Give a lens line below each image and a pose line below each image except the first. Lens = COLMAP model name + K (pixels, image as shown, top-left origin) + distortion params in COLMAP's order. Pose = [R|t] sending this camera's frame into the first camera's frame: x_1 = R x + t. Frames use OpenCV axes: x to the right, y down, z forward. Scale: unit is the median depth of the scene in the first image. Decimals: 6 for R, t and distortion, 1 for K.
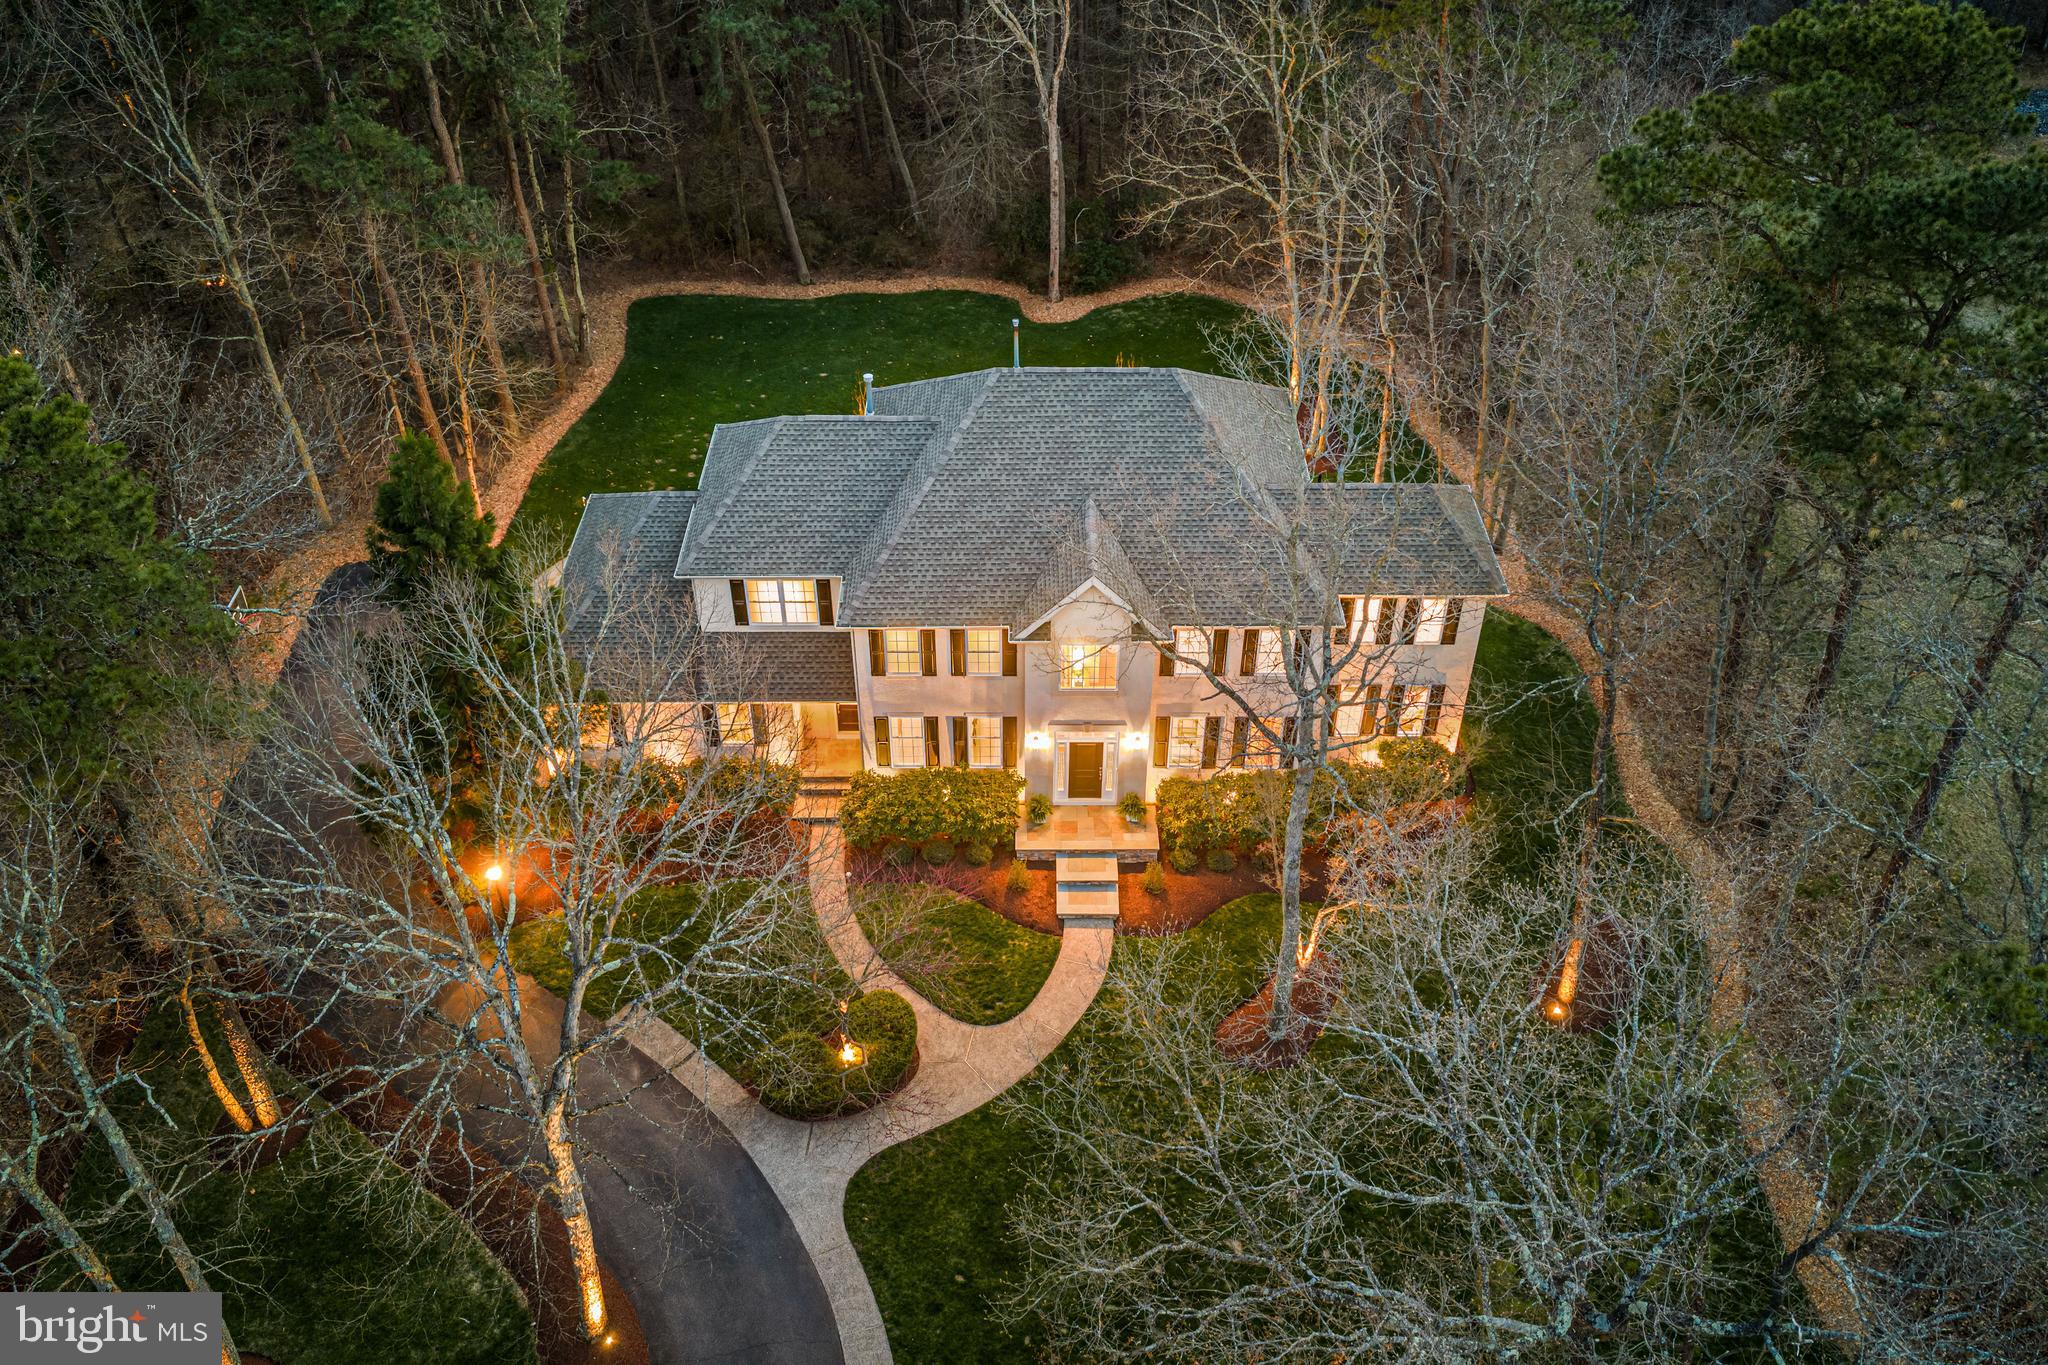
lens RADIAL K [[1695.8, 0, 1026.3], [0, 1695.8, 680.6], [0, 0, 1]] dist [0.019446, -0.017641]
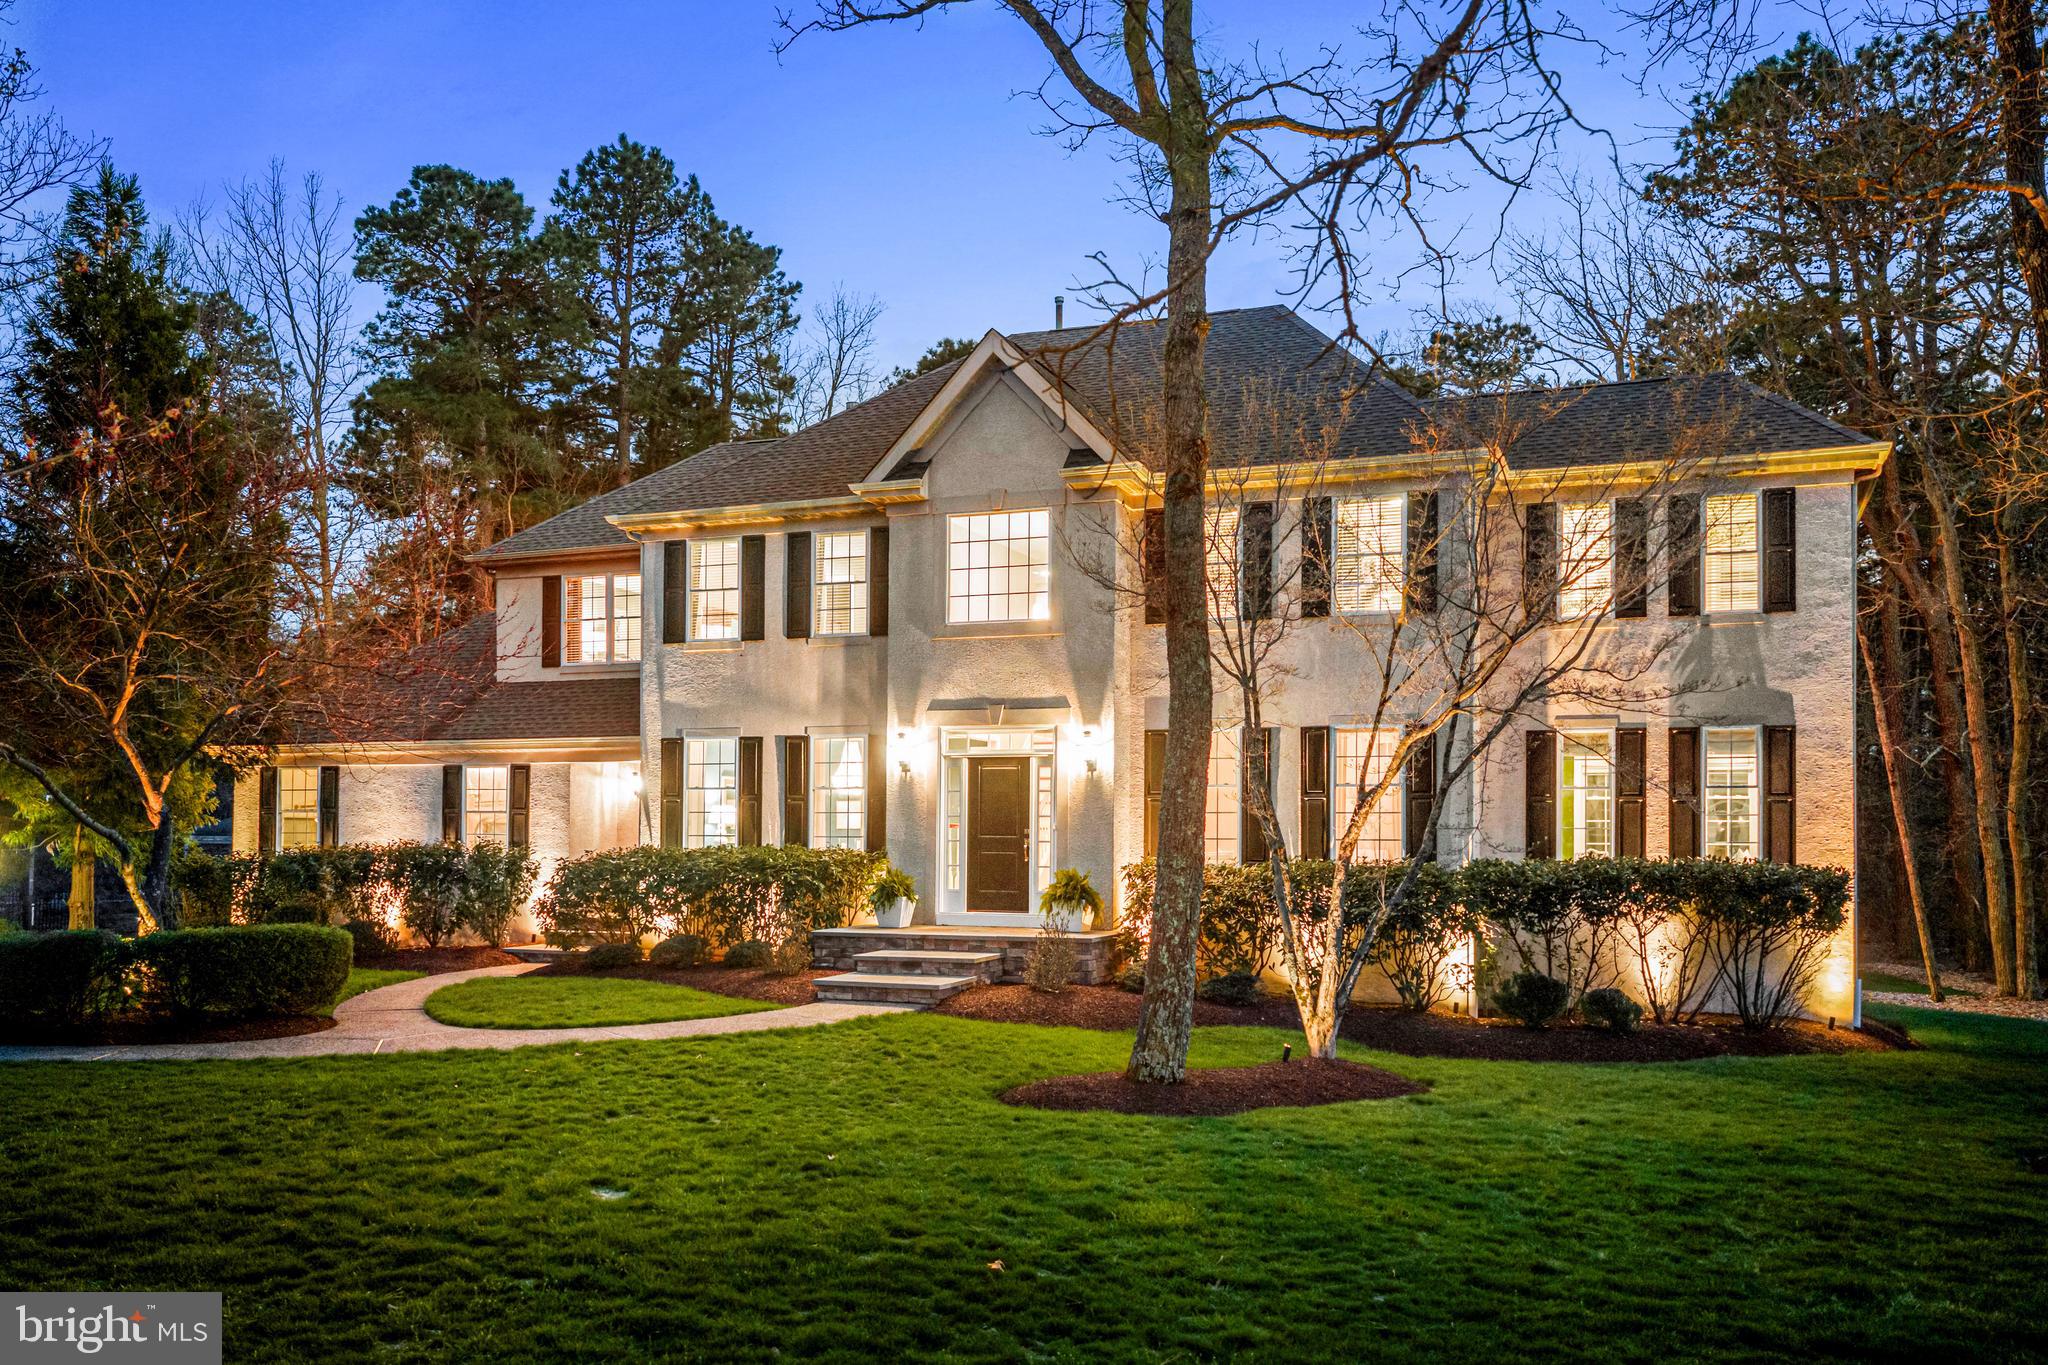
lens RADIAL K [[1695.8, 0, 1028.1], [0, 1695.8, 838.4], [0, 0, 1]] dist [0.019446, -0.017641]
pose [[0.932219, 0.003378, -0.361880, 0.226509], [-0.232571, 0.771721, -0.591910, 0.351621], [0.277270, 0.635953, 0.720198, 0.652372]]
